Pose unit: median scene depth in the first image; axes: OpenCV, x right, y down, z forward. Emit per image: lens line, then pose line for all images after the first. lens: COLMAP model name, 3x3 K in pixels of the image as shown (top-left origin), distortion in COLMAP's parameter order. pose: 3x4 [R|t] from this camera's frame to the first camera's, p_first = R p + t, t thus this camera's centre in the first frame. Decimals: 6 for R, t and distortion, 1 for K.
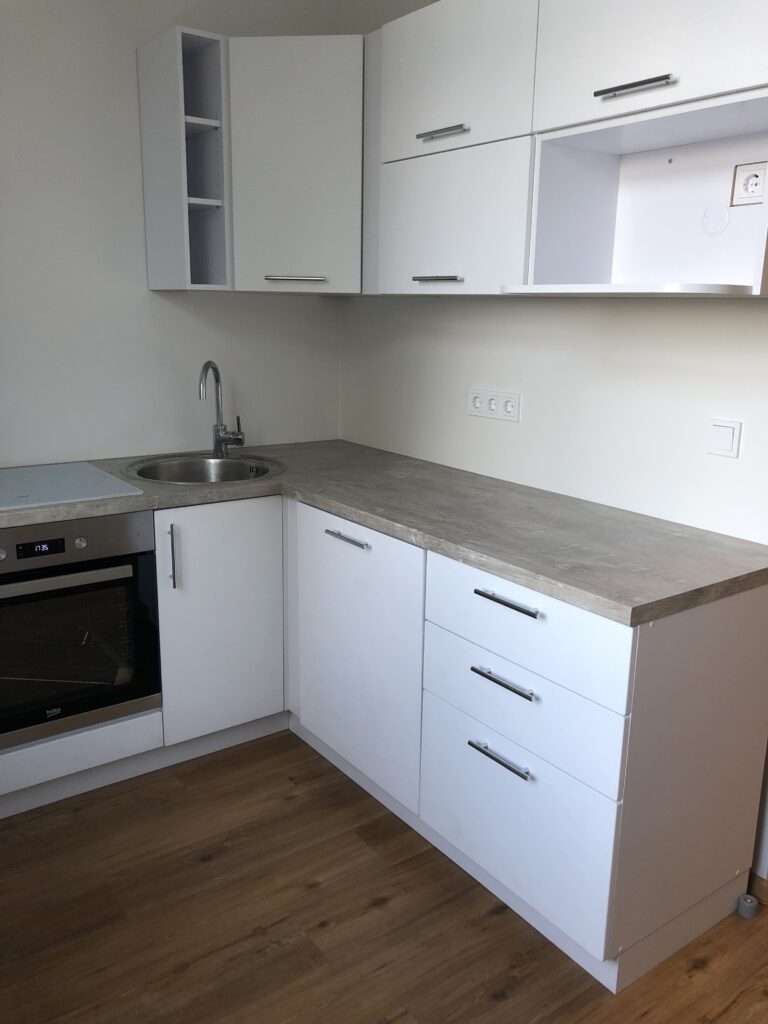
lens RADIAL K [[842.8, 0, 384.0], [0, 842.8, 512.0], [0, 0, 1]] dist [0.073171, -0.094448]
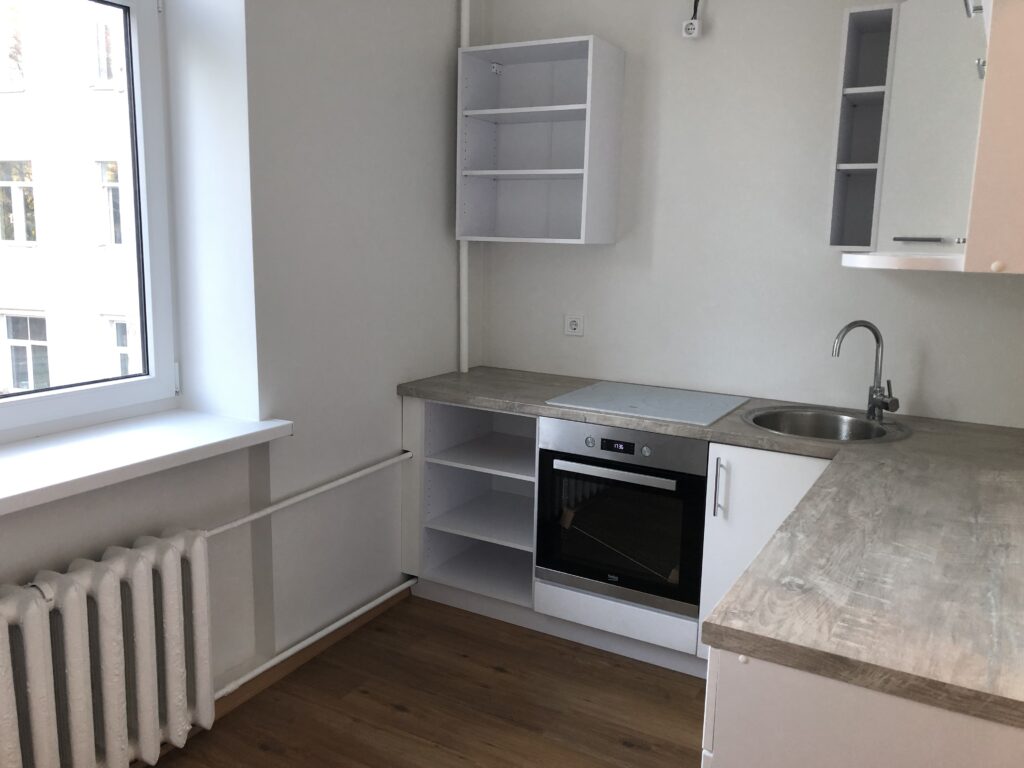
lens RADIAL K [[842.8, 0, 511.2], [0, 842.8, 373.8], [0, 0, 1]] dist [0.073171, -0.094448]
pose [[0.403558, 0.141322, -0.903974, 0.677845], [-0.227225, 0.972527, 0.050600, -0.093187], [0.886290, 0.184985, 0.424583, 0.288232]]
